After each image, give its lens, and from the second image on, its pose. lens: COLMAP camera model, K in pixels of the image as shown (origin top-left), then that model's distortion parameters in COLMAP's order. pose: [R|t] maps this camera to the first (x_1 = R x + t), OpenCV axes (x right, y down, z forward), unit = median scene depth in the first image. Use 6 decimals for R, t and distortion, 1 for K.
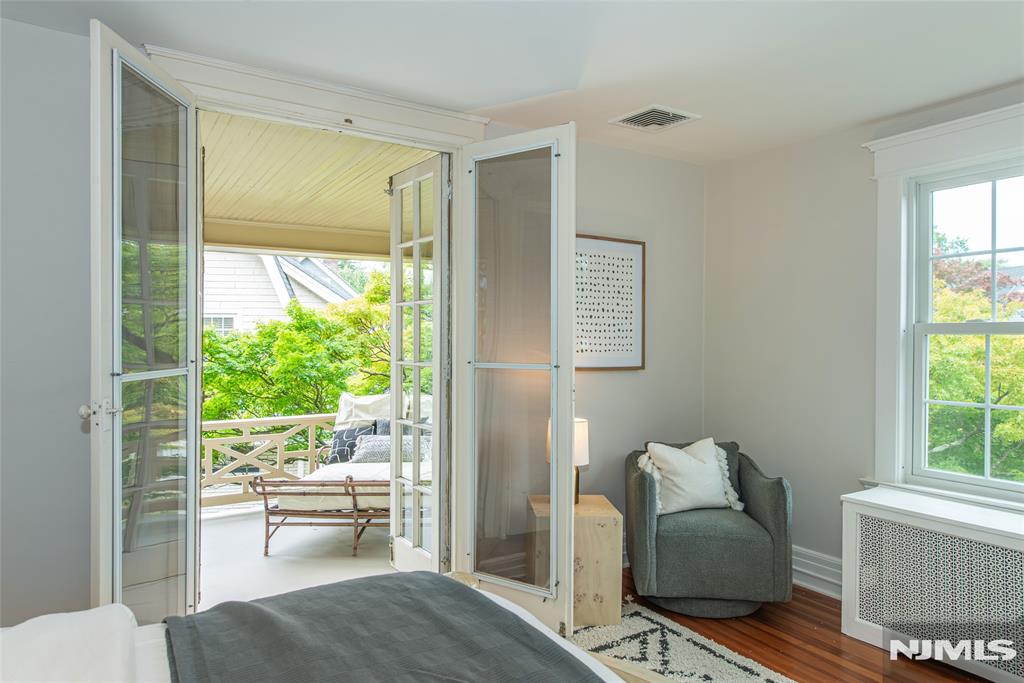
lens RADIAL K [[698.4, 0, 512.0], [0, 698.4, 341.5], [0, 0, 1]] dist [0.060717, -0.000489]
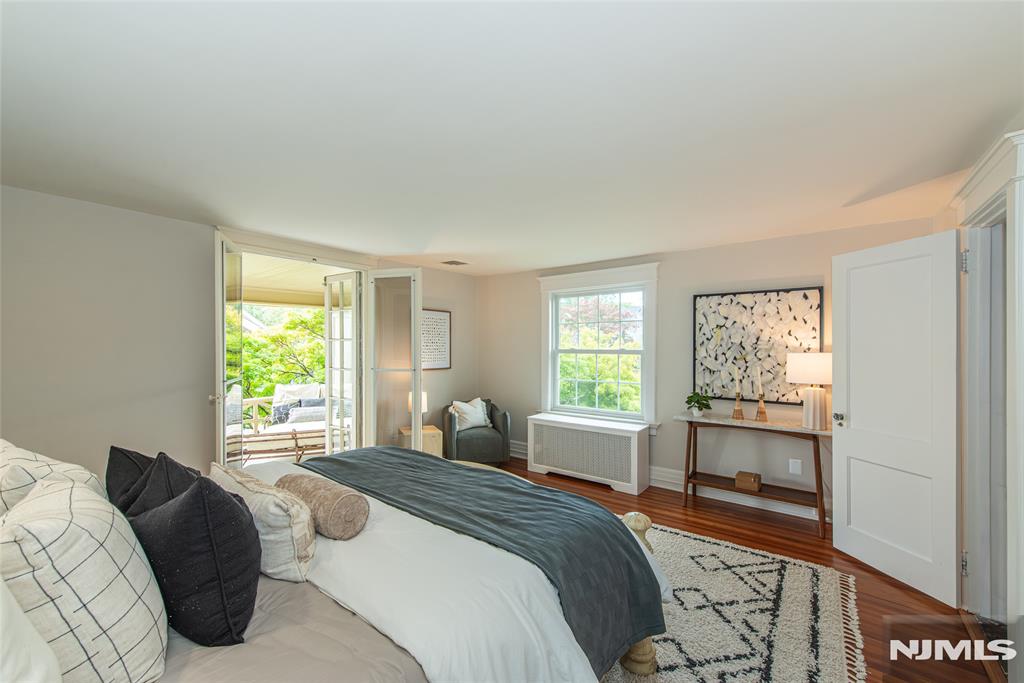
lens RADIAL K [[404.8, 0, 512.0], [0, 404.8, 341.5], [0, 0, 1]] dist [0.012234, -0.000227]
pose [[0.942499, -0.004546, 0.334178, -0.067430], [0.009546, 0.999866, -0.013323, -0.032156], [-0.334072, 0.015747, 0.942416, -0.327422]]
